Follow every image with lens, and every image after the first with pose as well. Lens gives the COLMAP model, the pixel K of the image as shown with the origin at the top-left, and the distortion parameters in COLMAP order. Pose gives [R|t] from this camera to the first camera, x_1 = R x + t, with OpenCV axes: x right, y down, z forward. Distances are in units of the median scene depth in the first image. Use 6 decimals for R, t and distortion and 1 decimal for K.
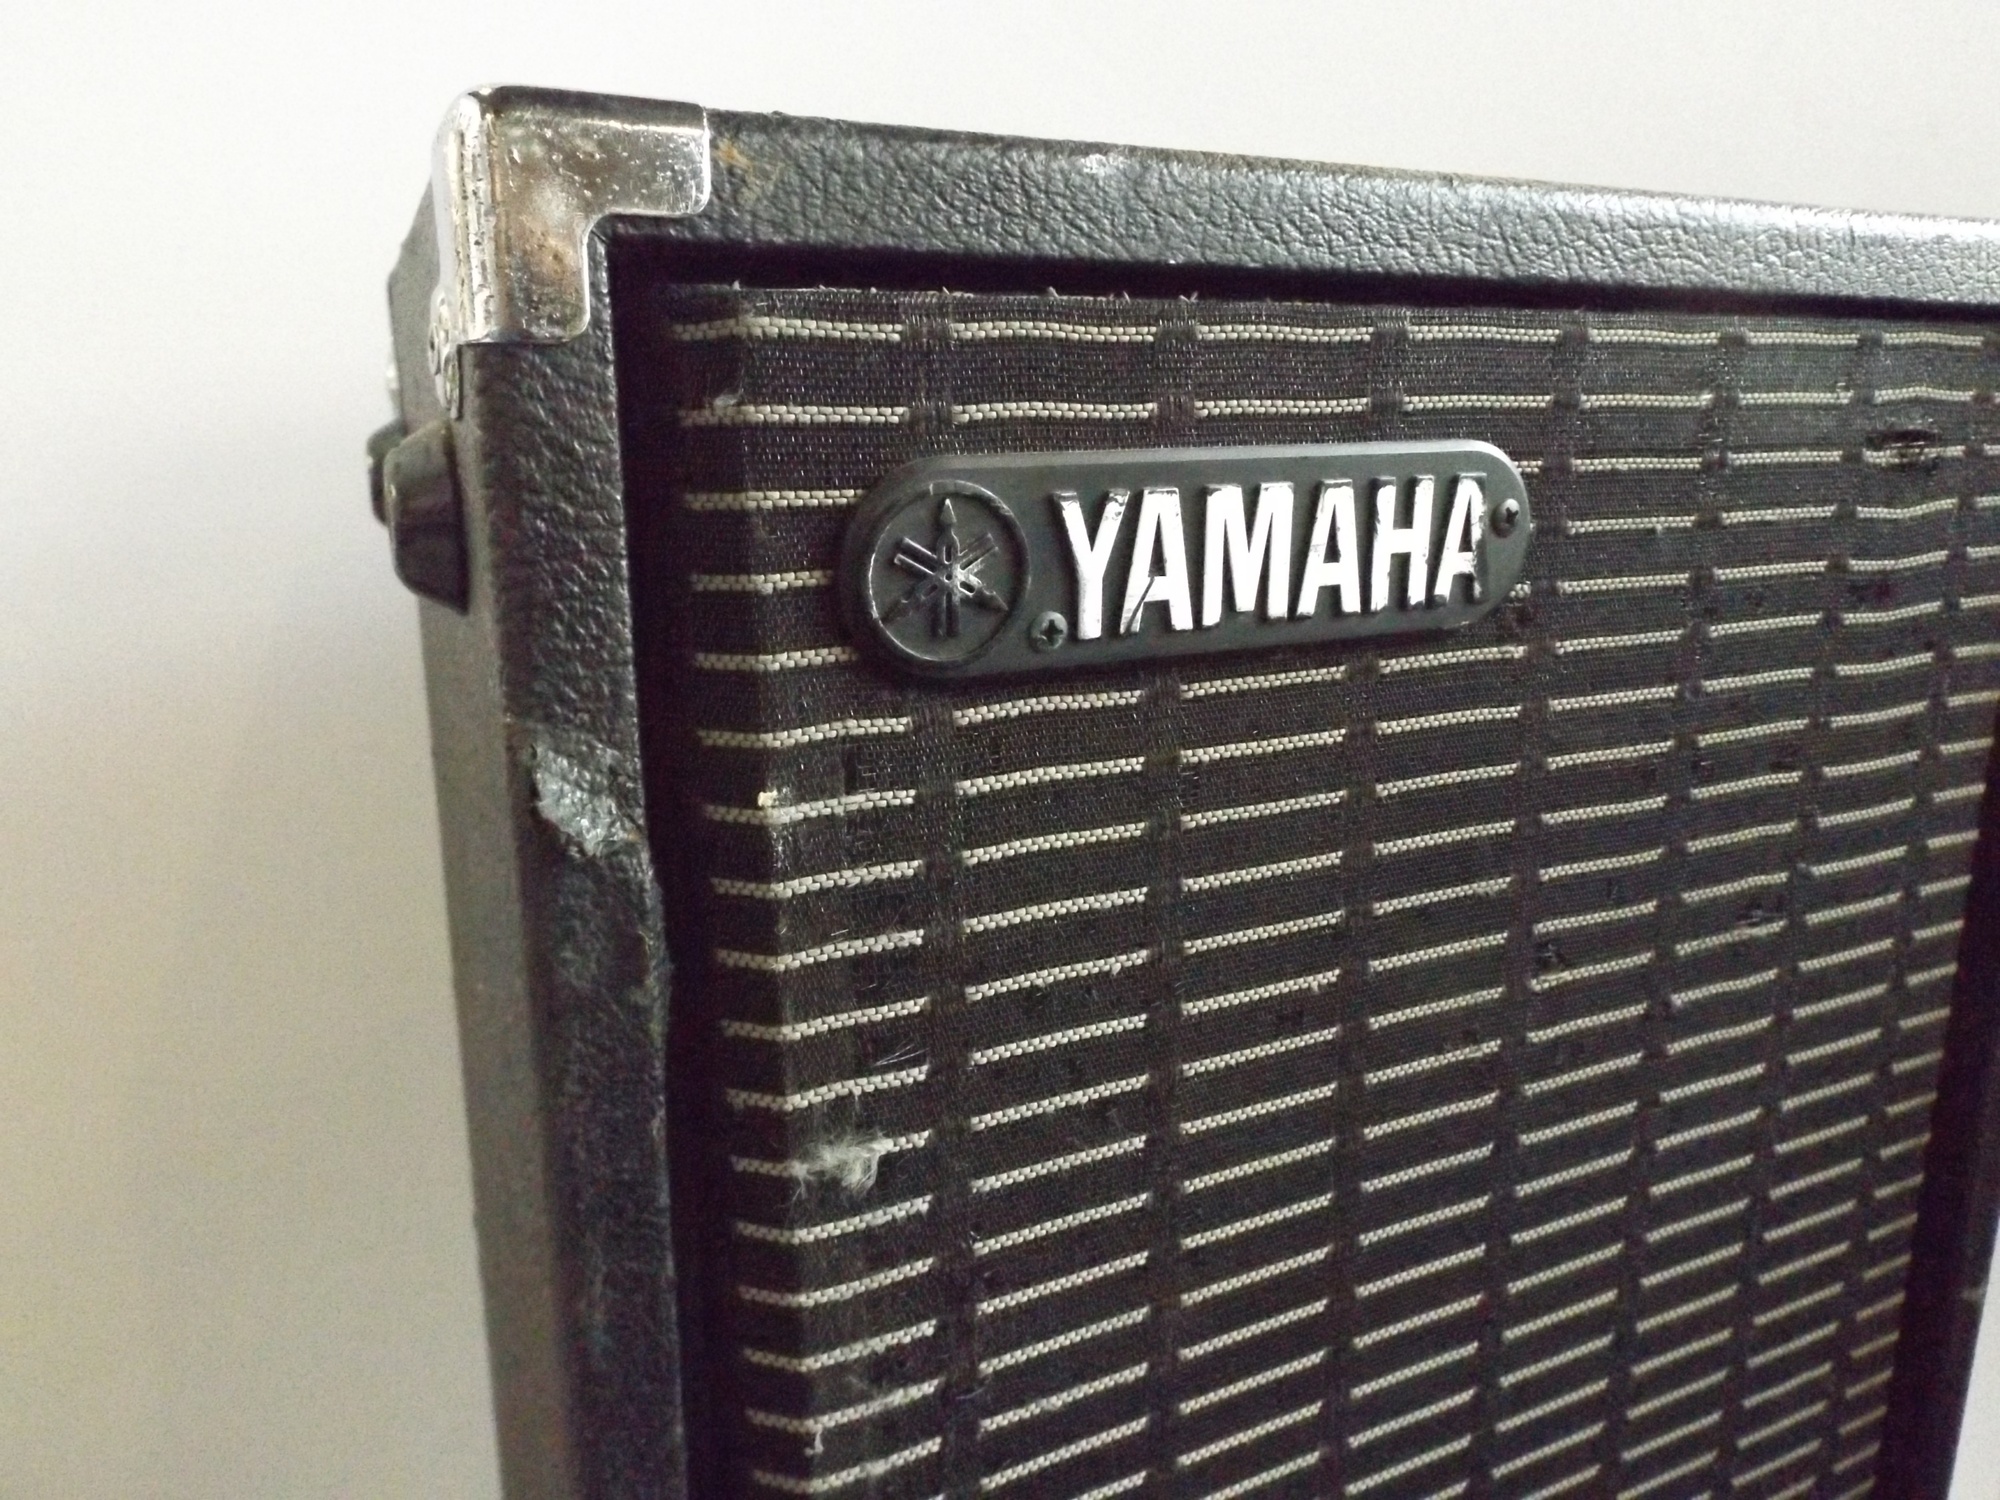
lens RADIAL K [[1444.4, 0, 1000.0], [0, 1444.4, 750.0], [0, 0, 1]] dist [0.051543, -0.066959]
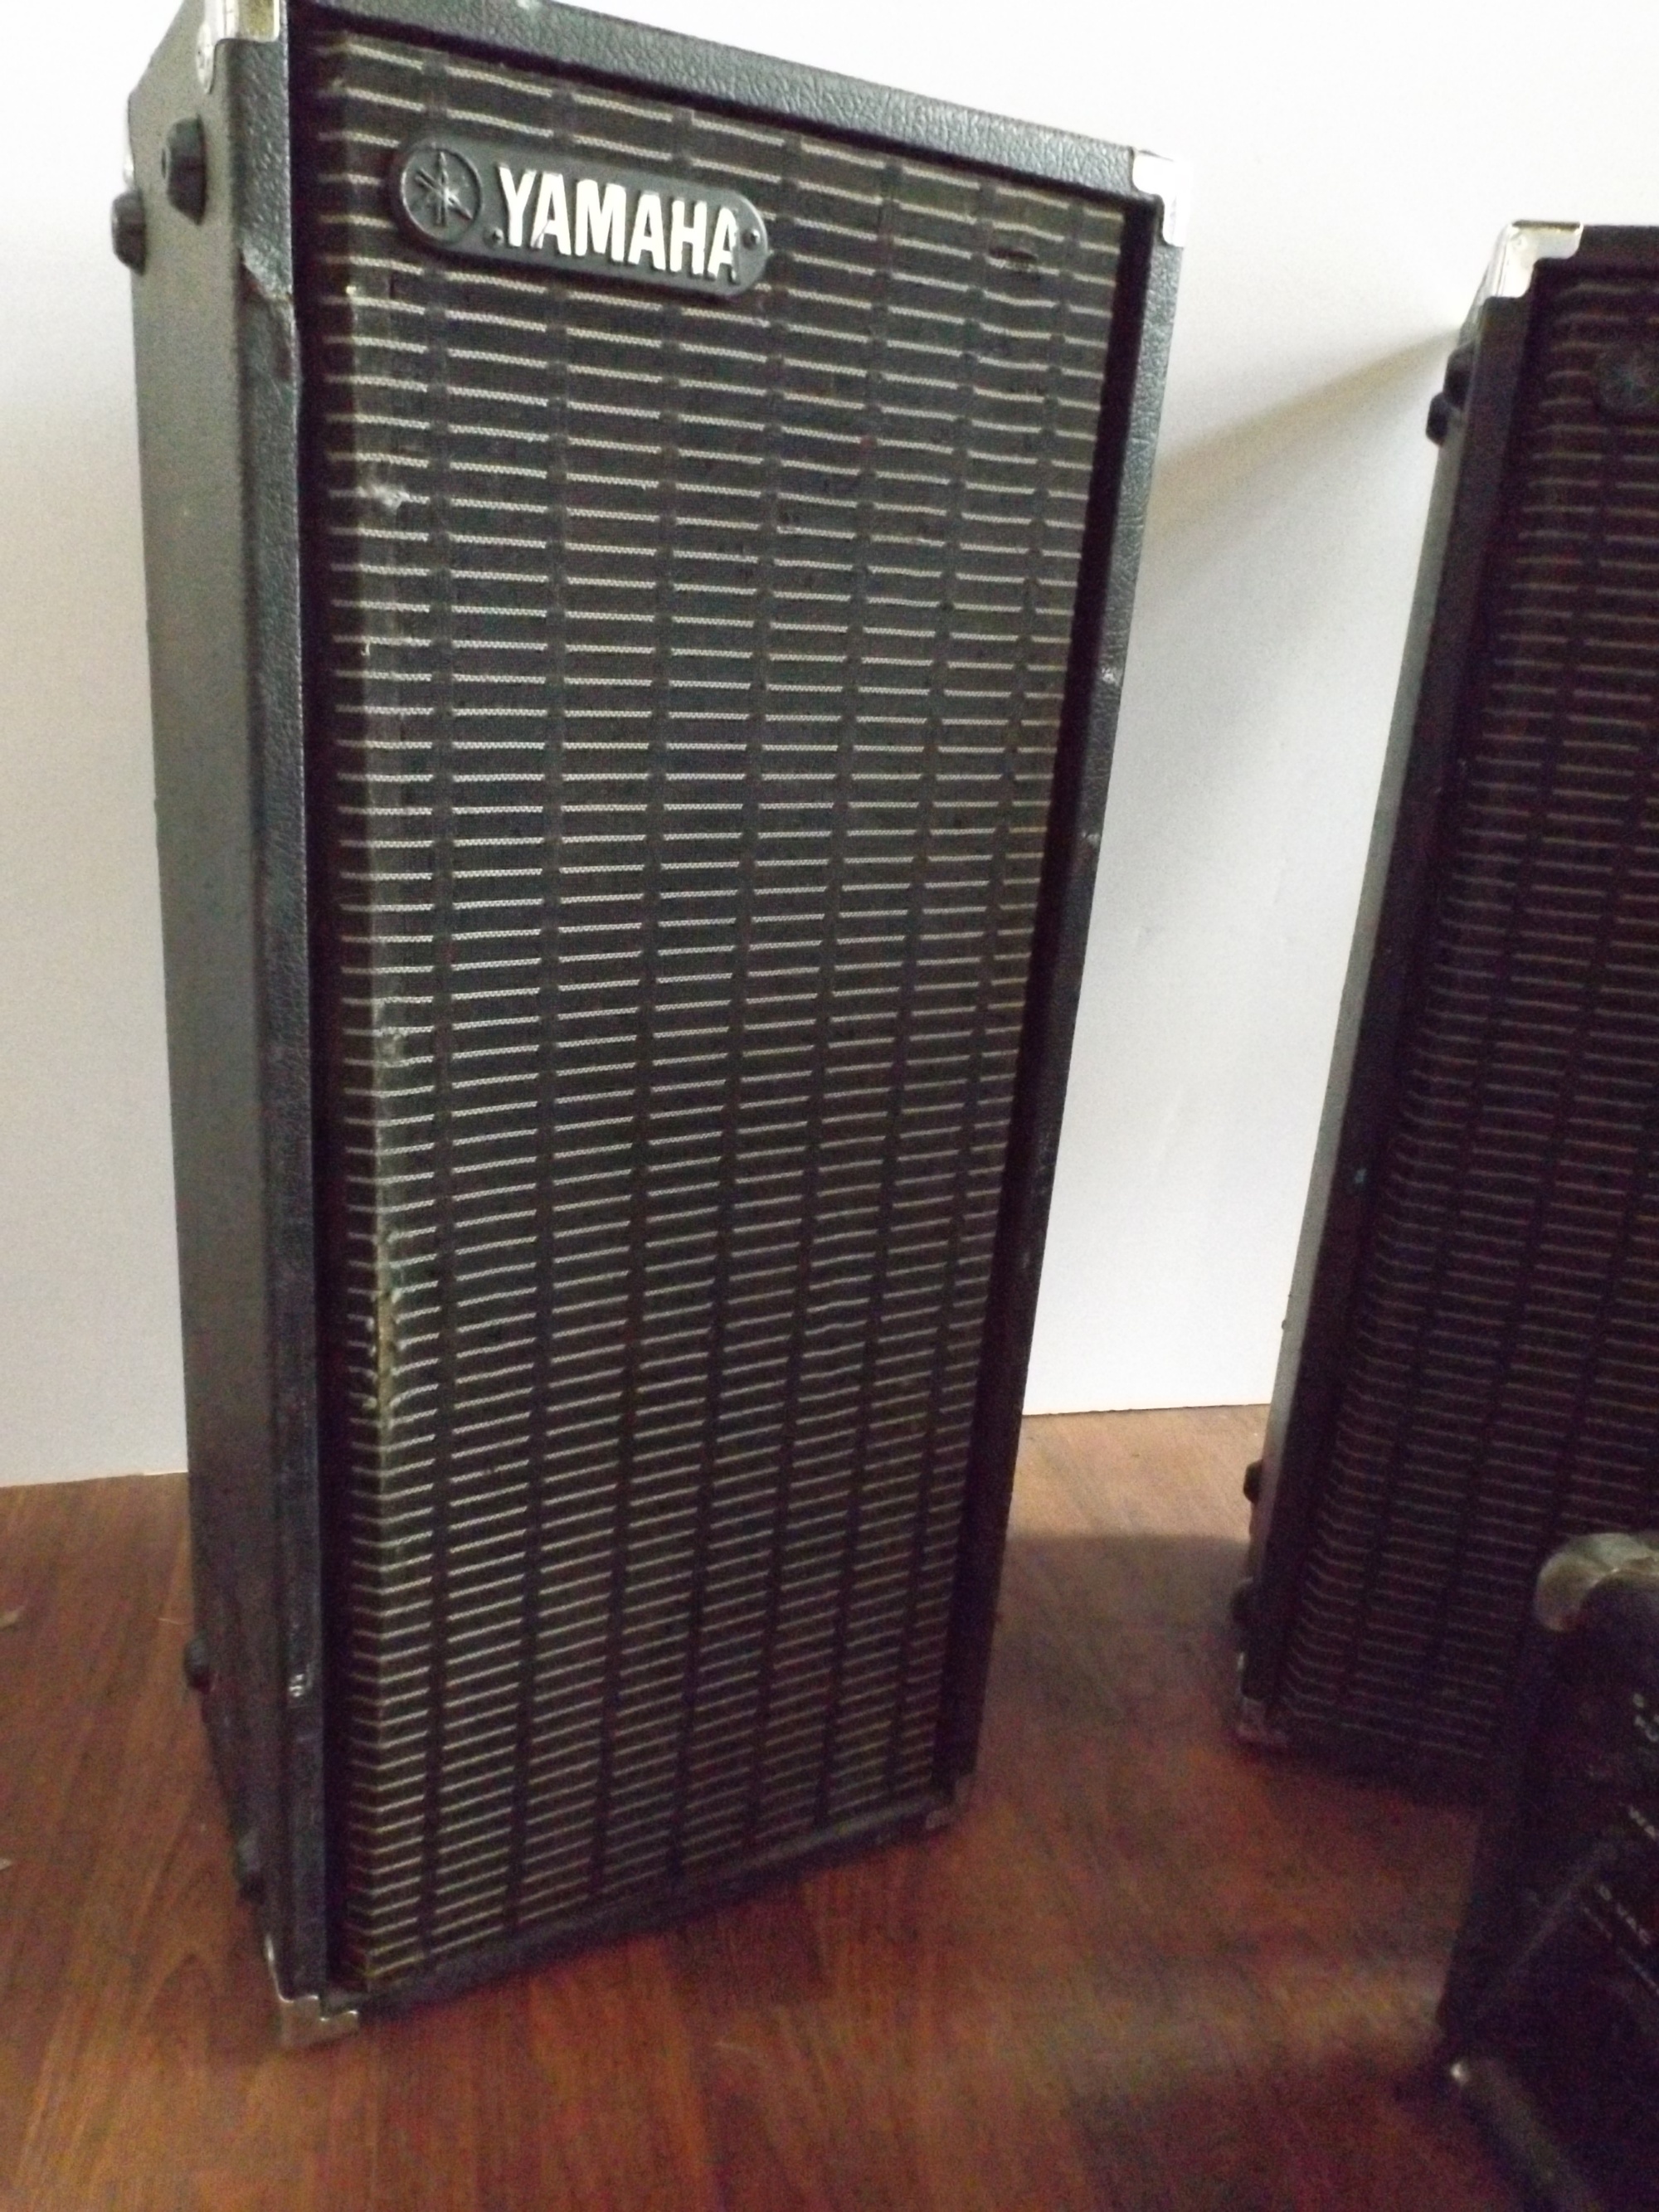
lens RADIAL K [[1643.3, 0, 829.5], [0, 1643.3, 1106.0], [0, 0, 1]] dist [0.004655, -0.003270]
pose [[0.994212, 0.057060, 0.091032, 0.364773], [-0.065009, 0.994095, 0.086887, 0.911224], [-0.085537, -0.092302, 0.992050, -1.486378]]
